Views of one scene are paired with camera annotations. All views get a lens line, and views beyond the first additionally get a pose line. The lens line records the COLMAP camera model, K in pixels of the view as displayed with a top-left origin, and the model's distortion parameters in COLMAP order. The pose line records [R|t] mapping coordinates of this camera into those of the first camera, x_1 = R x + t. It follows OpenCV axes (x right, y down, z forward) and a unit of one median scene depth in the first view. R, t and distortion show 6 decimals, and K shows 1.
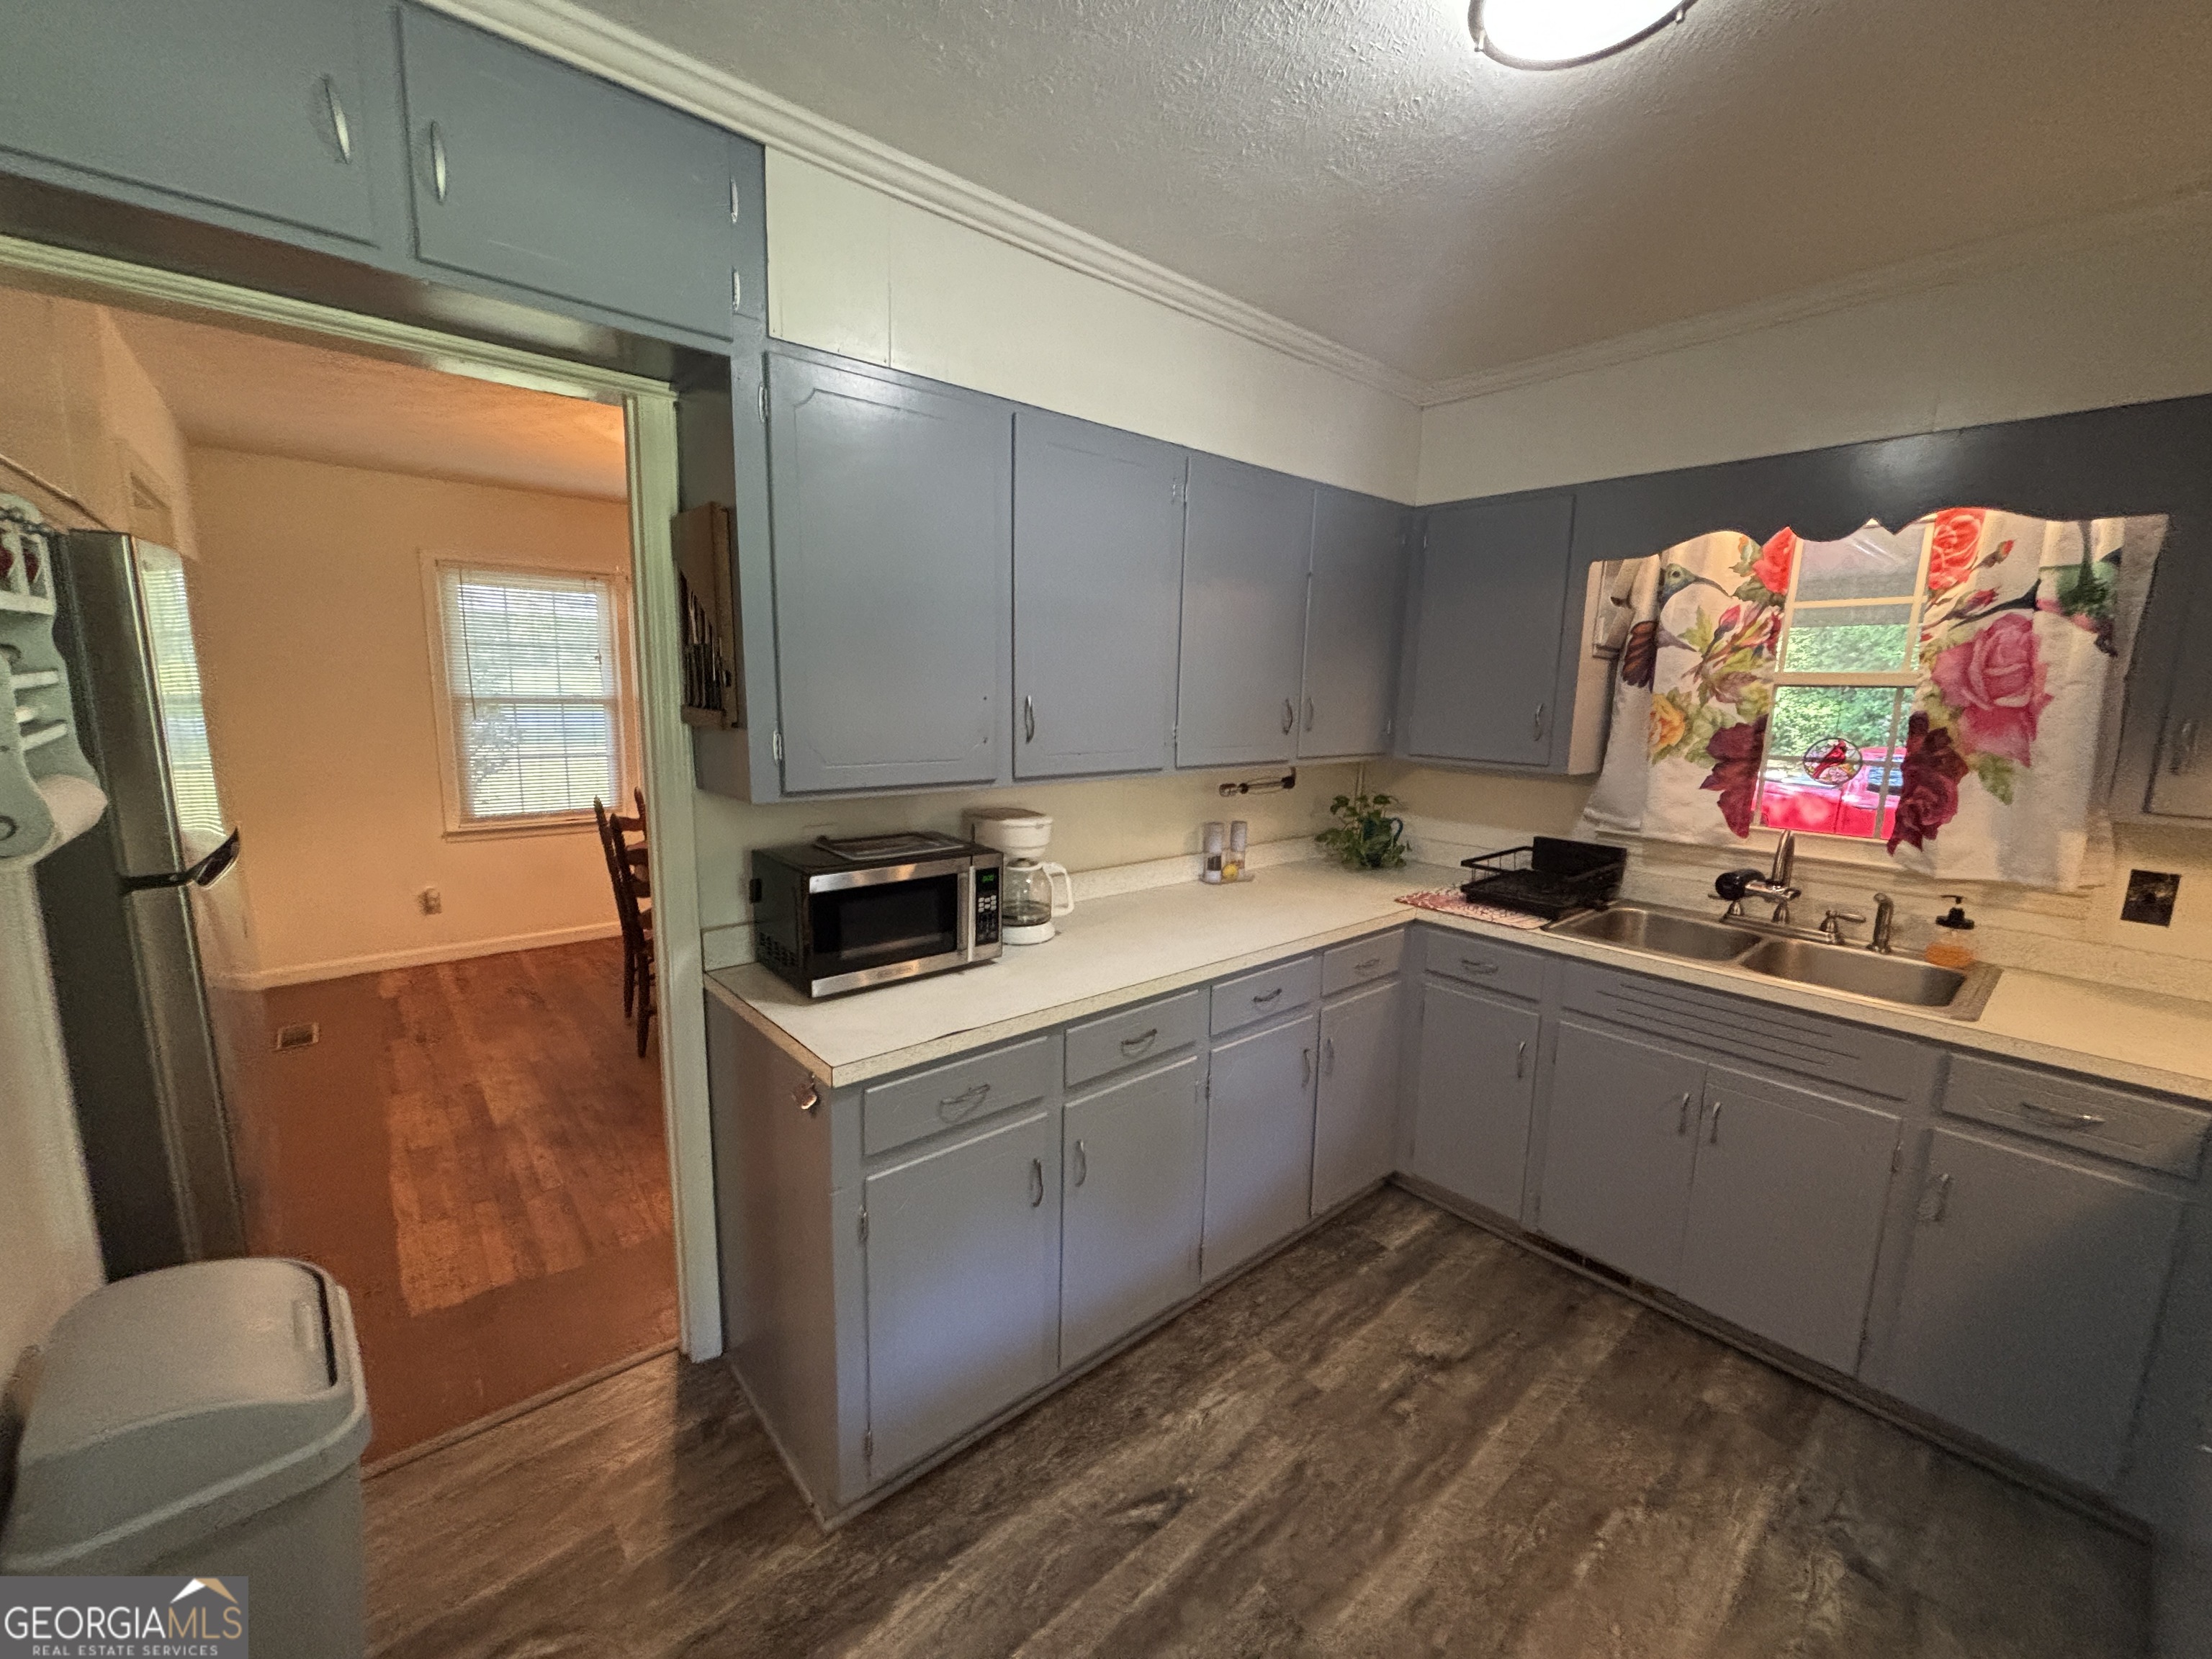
lens RADIAL K [[890.3, 0, 1102.2], [0, 890.3, 824.6], [0, 0, 1]] dist [-0.009564, 0.007938]
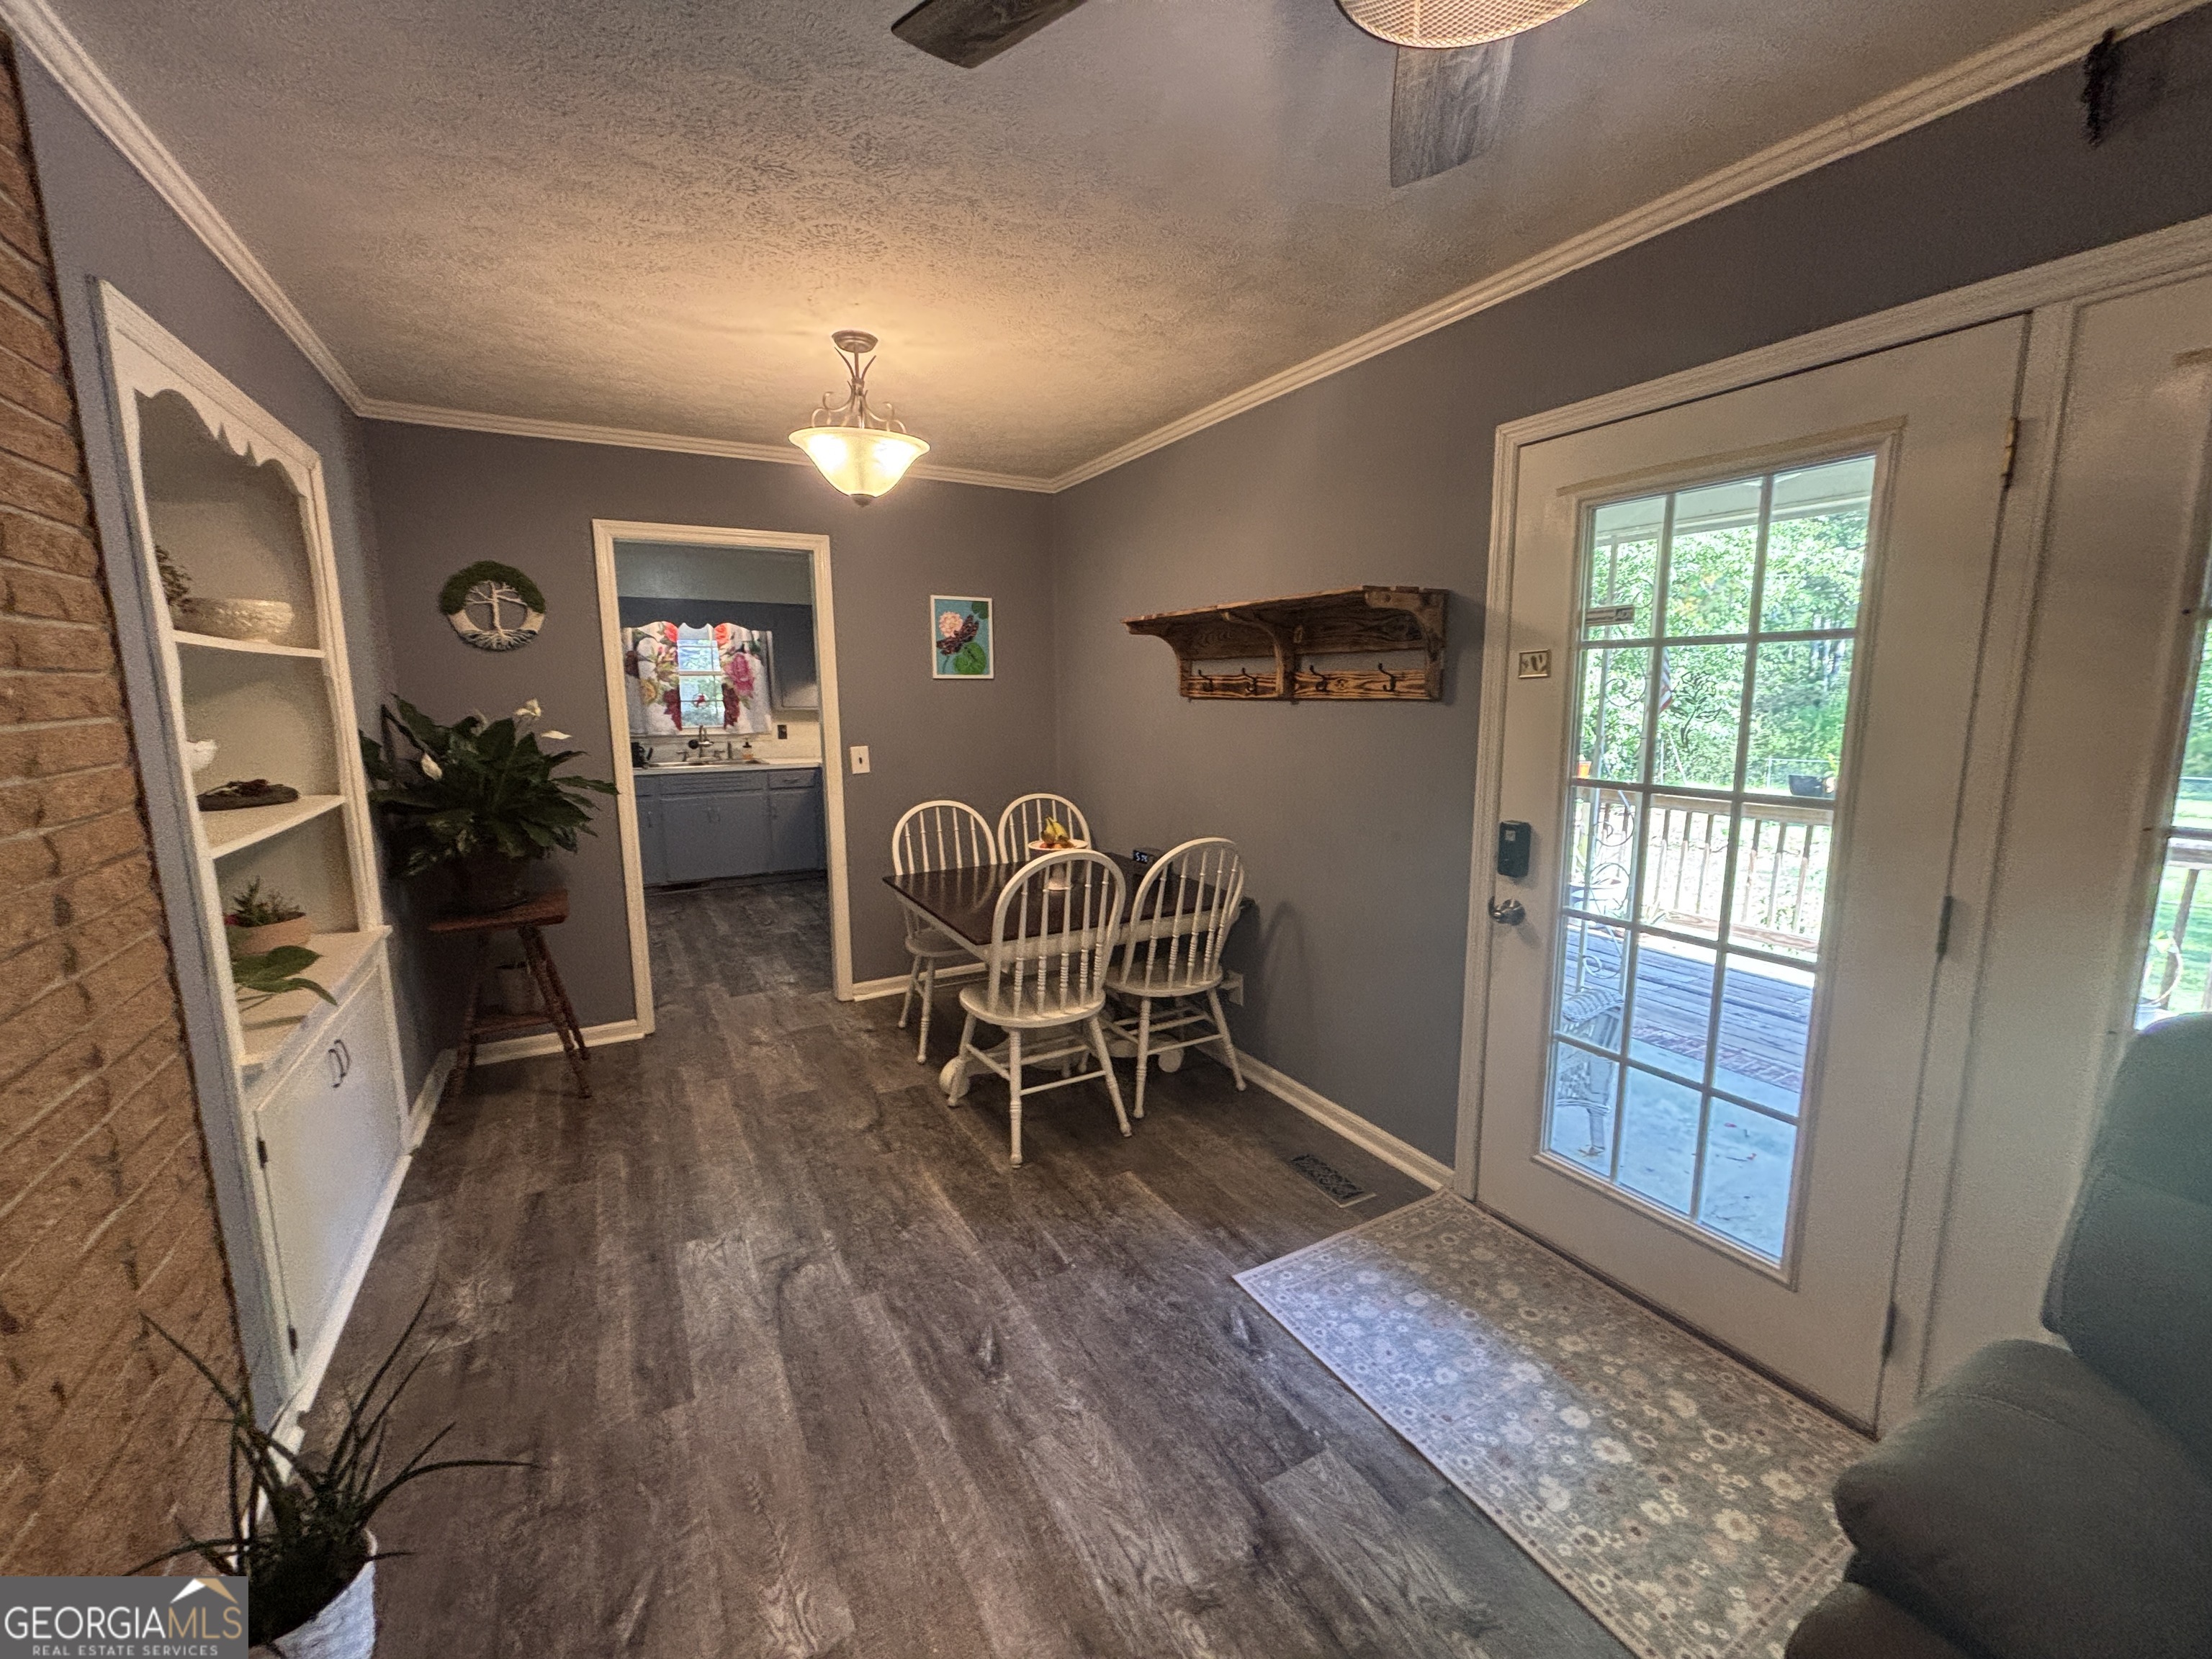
lens RADIAL K [[898.5, 0, 1095.5], [0, 898.5, 823.9], [0, 0, 1]] dist [0.024179, -0.013153]
pose [[0.213185, -0.168830, 0.962314, -1.927293], [0.164622, 0.977081, 0.134952, 0.143692], [-0.963043, 0.129649, 0.236093, -0.946283]]
